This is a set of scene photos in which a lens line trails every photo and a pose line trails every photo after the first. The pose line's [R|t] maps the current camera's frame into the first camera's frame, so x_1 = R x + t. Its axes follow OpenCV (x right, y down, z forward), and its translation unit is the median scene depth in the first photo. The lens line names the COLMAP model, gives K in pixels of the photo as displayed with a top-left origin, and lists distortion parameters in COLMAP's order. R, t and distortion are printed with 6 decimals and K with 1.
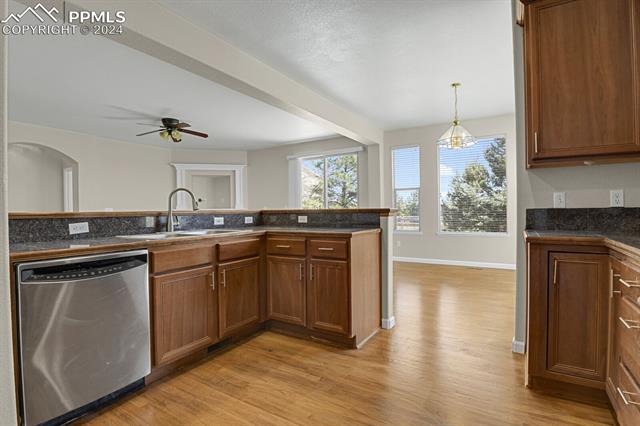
lens RADIAL K [[315.0, 0, 321.5], [0, 315.0, 211.2], [0, 0, 1]] dist [-0.021394, -0.003193]
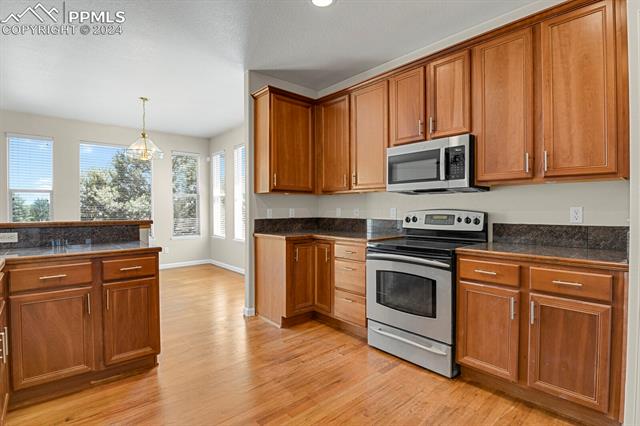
lens RADIAL K [[315.0, 0, 317.7], [0, 315.0, 213.3], [0, 0, 1]] dist [-0.021394, -0.003193]
pose [[0.293392, -0.002216, 0.955990, -0.266169], [0.003770, 0.999992, 0.001161, -0.013778], [-0.955985, 0.003264, 0.293398, 0.092406]]
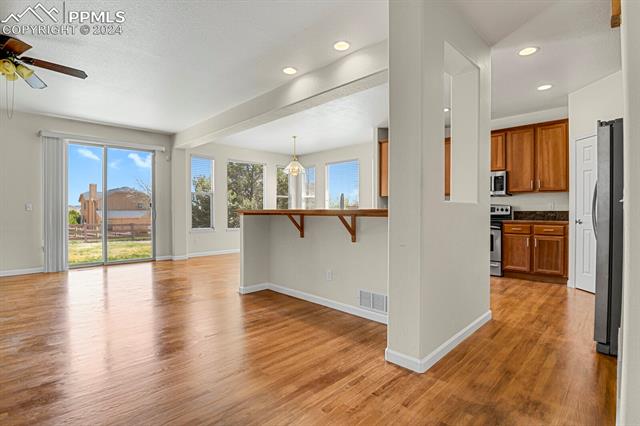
lens RADIAL K [[315.0, 0, 320.8], [0, 315.0, 212.6], [0, 0, 1]] dist [-0.021394, -0.003193]
pose [[0.237514, 0.010086, 0.971332, -0.779049], [0.000632, 0.999944, -0.010537, 0.013322], [-0.971384, 0.003116, 0.237494, 0.308585]]
